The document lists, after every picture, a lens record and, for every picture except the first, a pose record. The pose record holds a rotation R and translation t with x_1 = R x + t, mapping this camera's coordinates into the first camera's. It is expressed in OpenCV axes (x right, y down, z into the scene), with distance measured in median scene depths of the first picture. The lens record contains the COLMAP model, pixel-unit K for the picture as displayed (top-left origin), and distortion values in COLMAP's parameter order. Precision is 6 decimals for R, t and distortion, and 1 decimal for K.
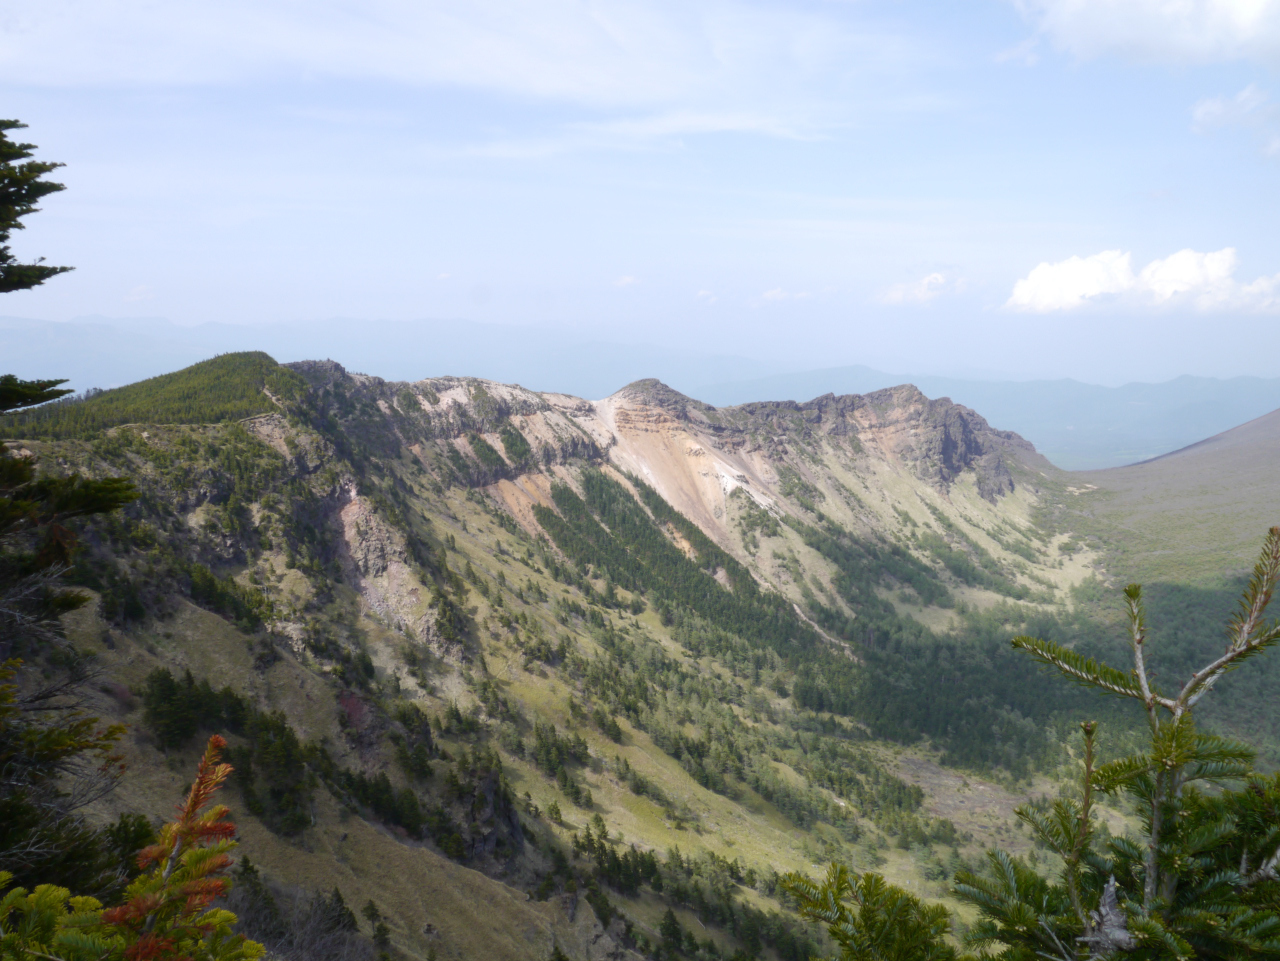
lens RADIAL K [[1090.7, 0, 639.9], [0, 1090.7, 480.6], [0, 0, 1]] dist [-0.060692, 0.049795]
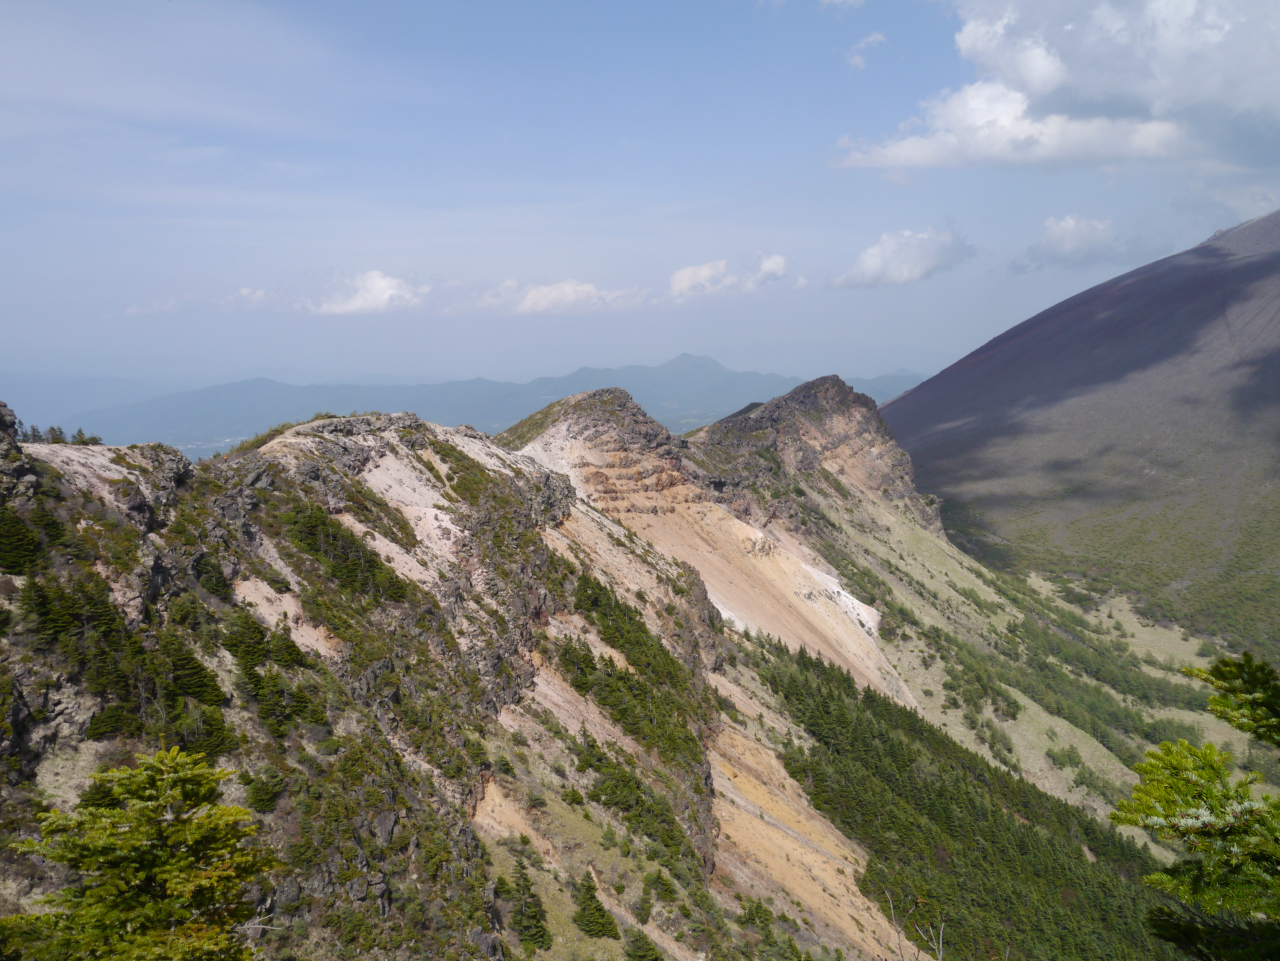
lens RADIAL K [[1090.7, 0, 640.2], [0, 1090.7, 480.4], [0, 0, 1]] dist [-0.060692, 0.049795]
pose [[0.839590, -0.108854, 0.532203, -0.217367], [0.113241, 0.993265, 0.024512, -0.067863], [-0.531287, 0.039687, 0.846262, 0.642514]]
